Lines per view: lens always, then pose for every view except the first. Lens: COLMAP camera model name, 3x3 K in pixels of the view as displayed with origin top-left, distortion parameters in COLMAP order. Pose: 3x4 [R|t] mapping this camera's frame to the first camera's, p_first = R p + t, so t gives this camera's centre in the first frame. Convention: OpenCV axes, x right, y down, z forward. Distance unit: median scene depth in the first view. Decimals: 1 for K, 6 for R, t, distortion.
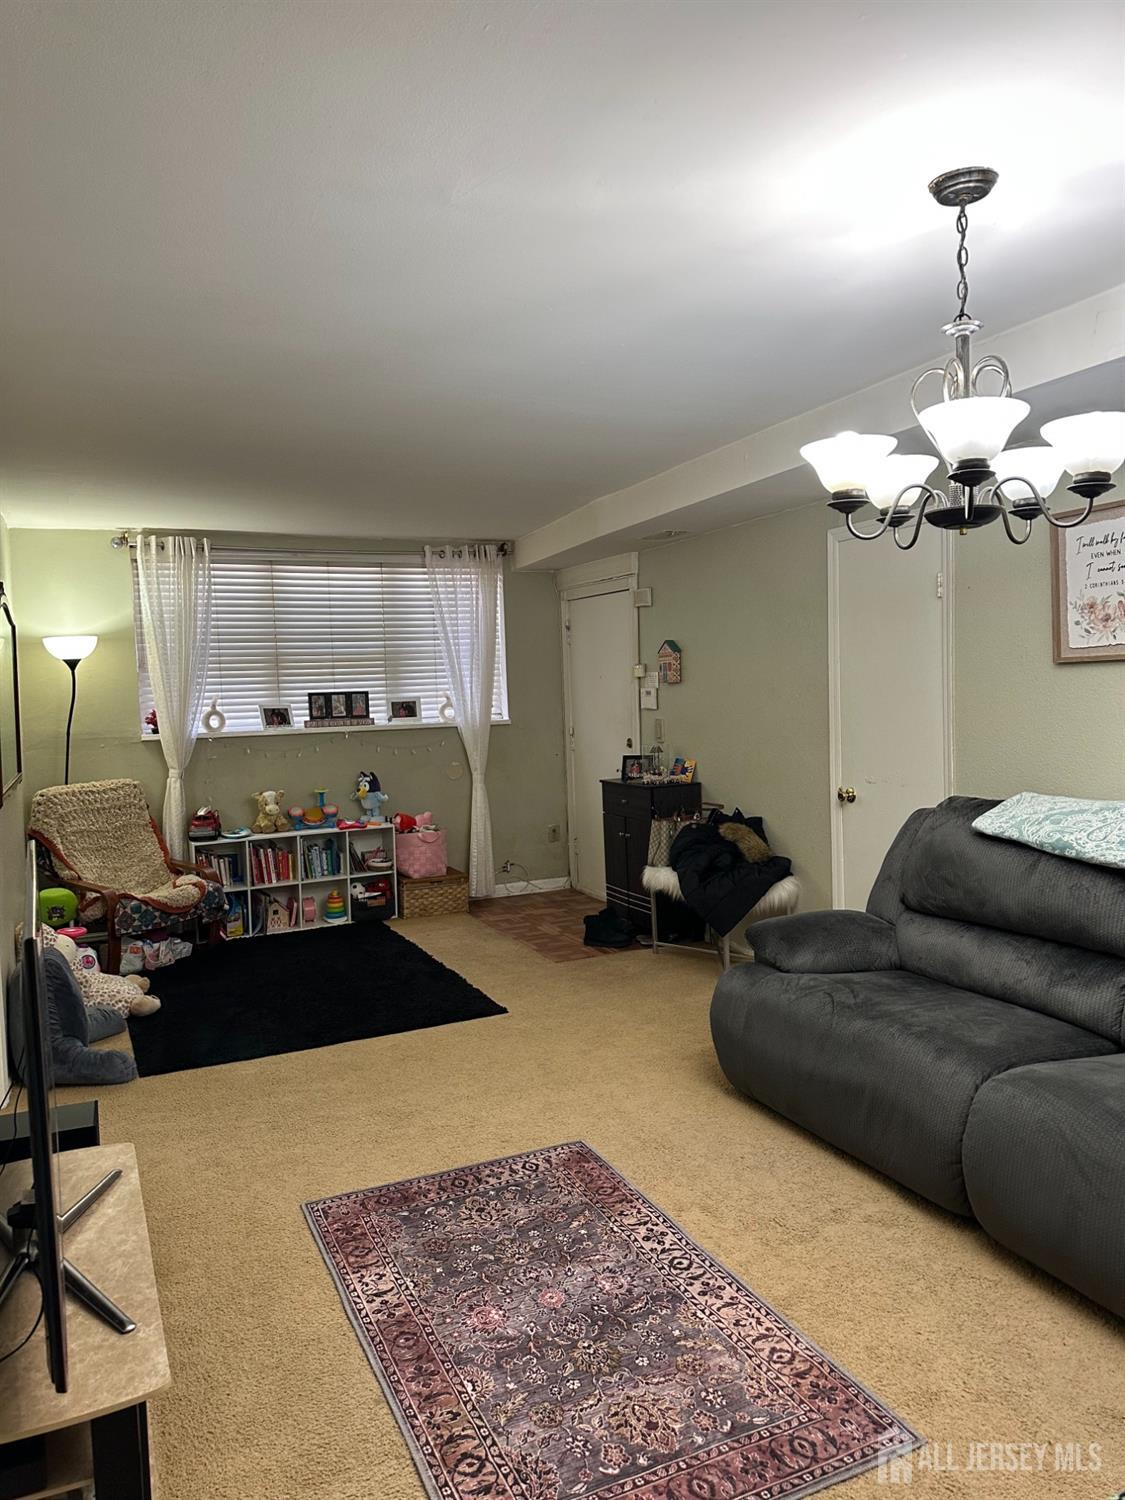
lens RADIAL K [[1051.1, 0, 562.5], [0, 1051.1, 750.0], [0, 0, 1]] dist [0.001765, 0.000380]
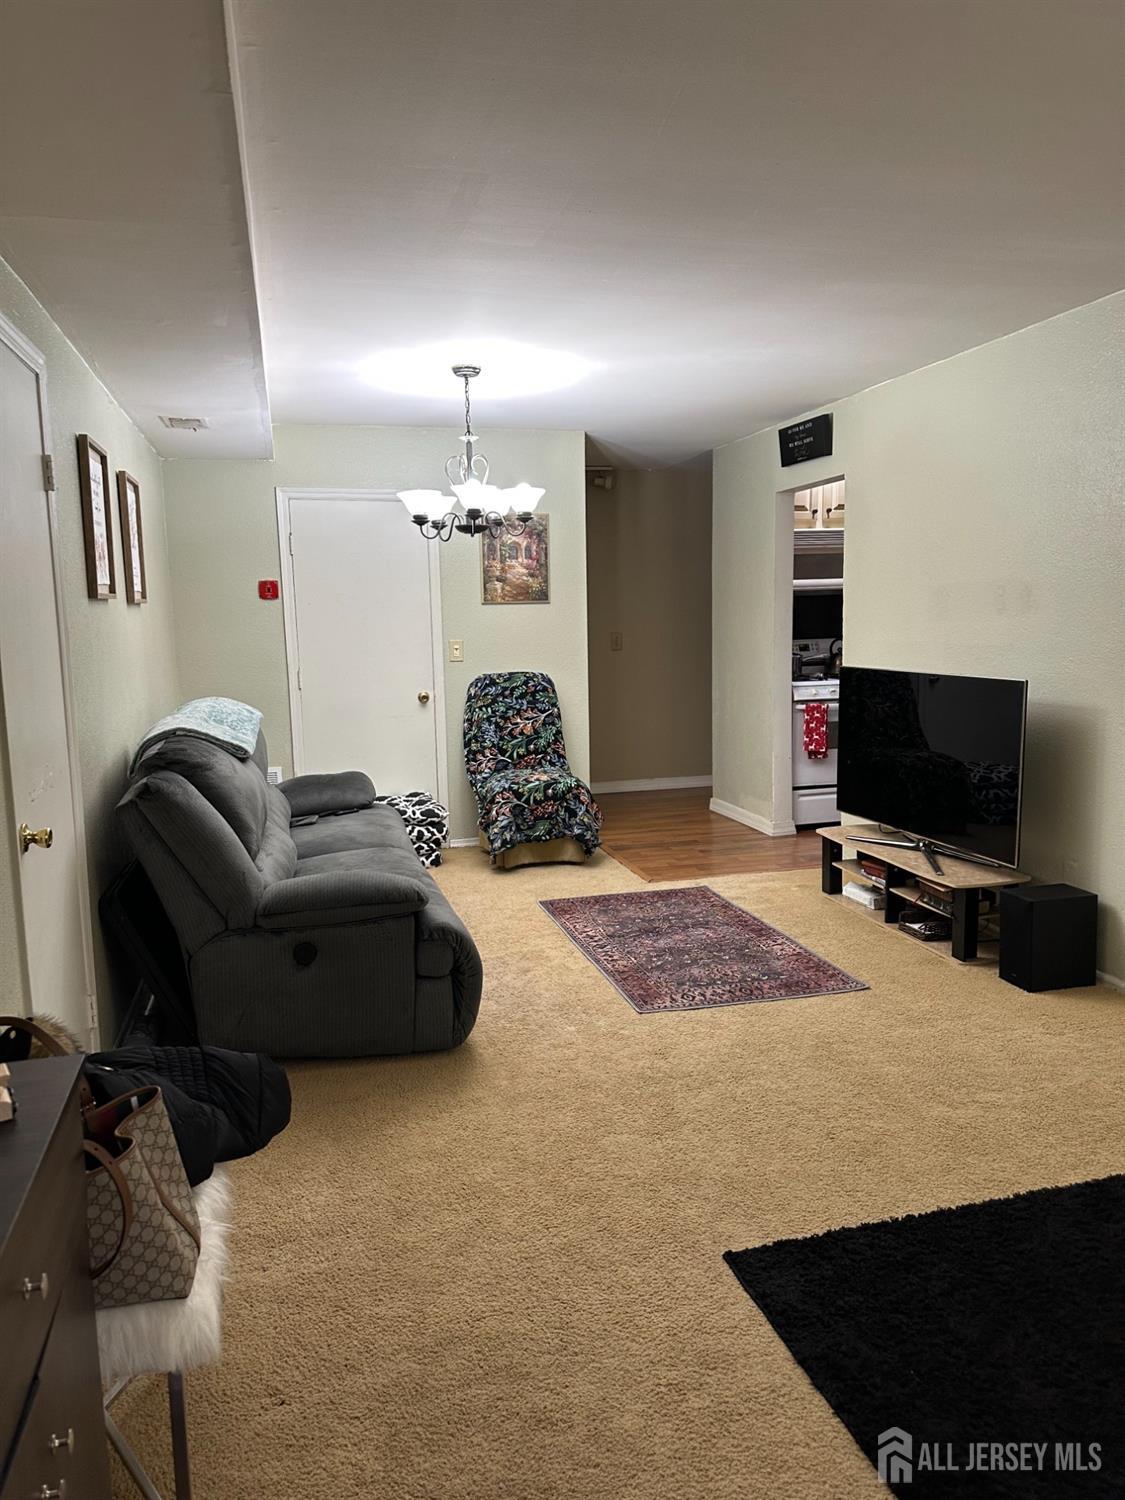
lens RADIAL K [[1061.4, 0, 557.5], [0, 1061.4, 745.9], [0, 0, 1]] dist [0.178255, -0.330430]
pose [[-0.984134, 0.033811, 0.174176, -0.118774], [0.066355, 0.980576, 0.184574, -0.134396], [-0.164552, 0.193203, -0.967262, 2.400909]]
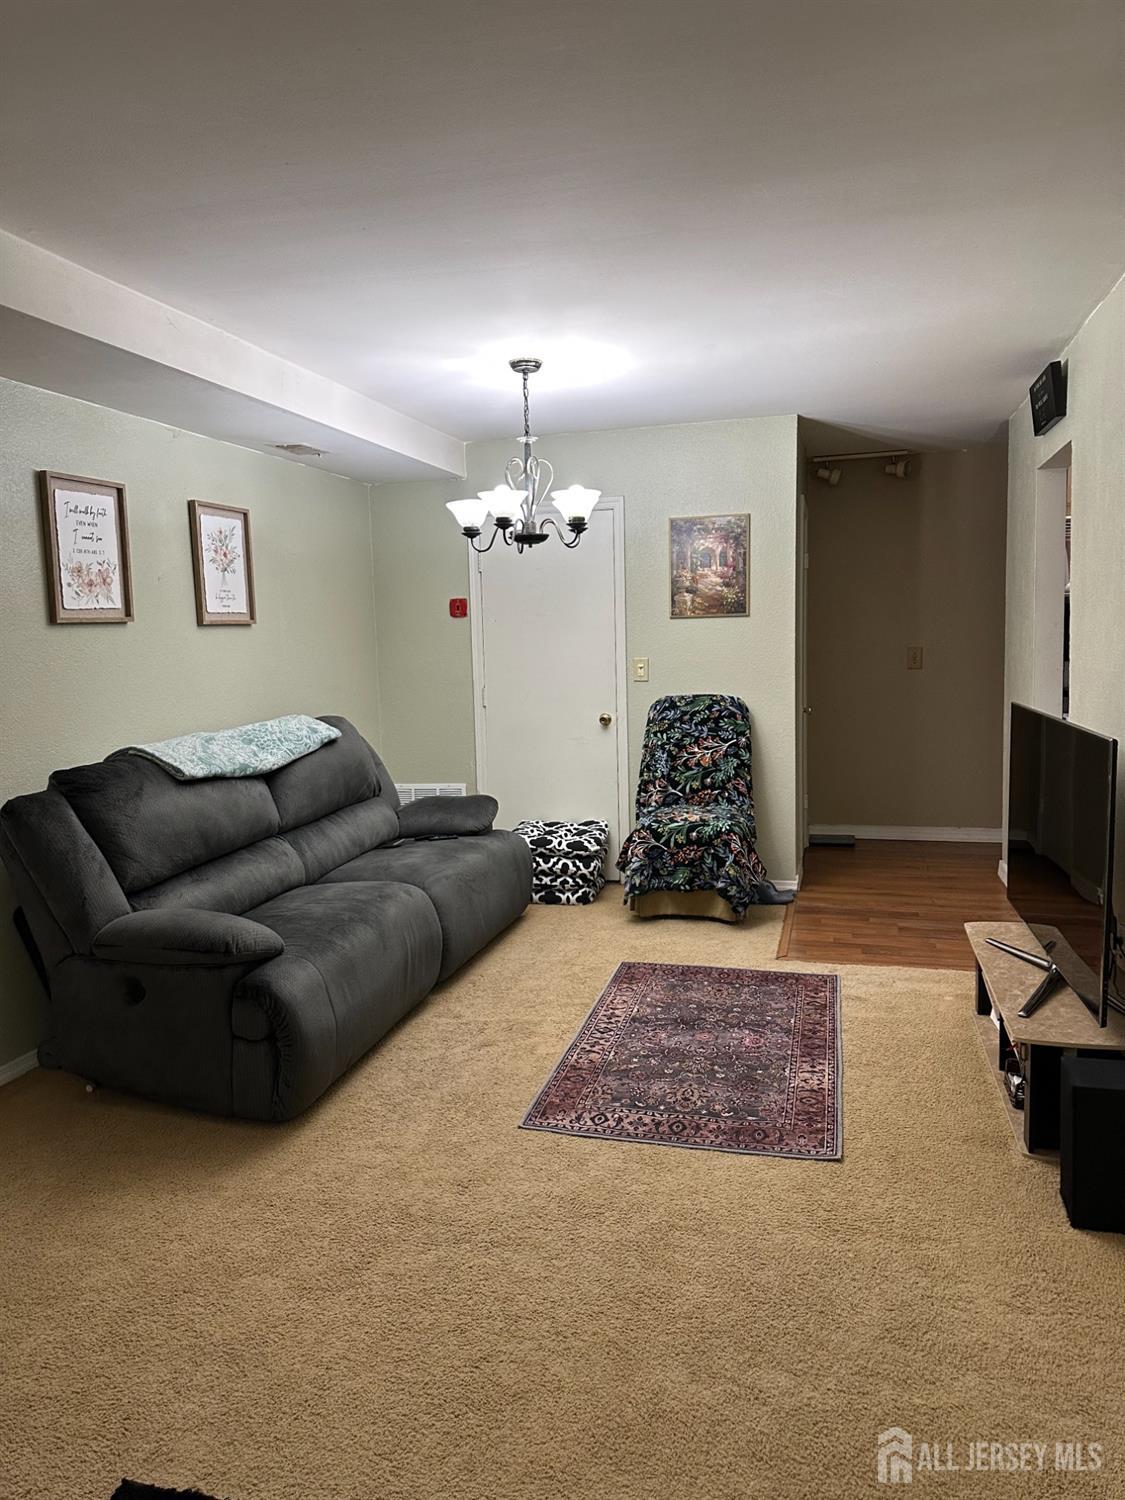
lens RADIAL K [[1055.7, 0, 560.5], [0, 1055.7, 729.7], [0, 0, 1]] dist [0.188979, -0.378507]
pose [[-0.772897, -0.003831, 0.634520, -0.687483], [0.094478, 0.988140, 0.121048, -0.078993], [-0.627459, 0.153505, -0.763369, 1.904332]]
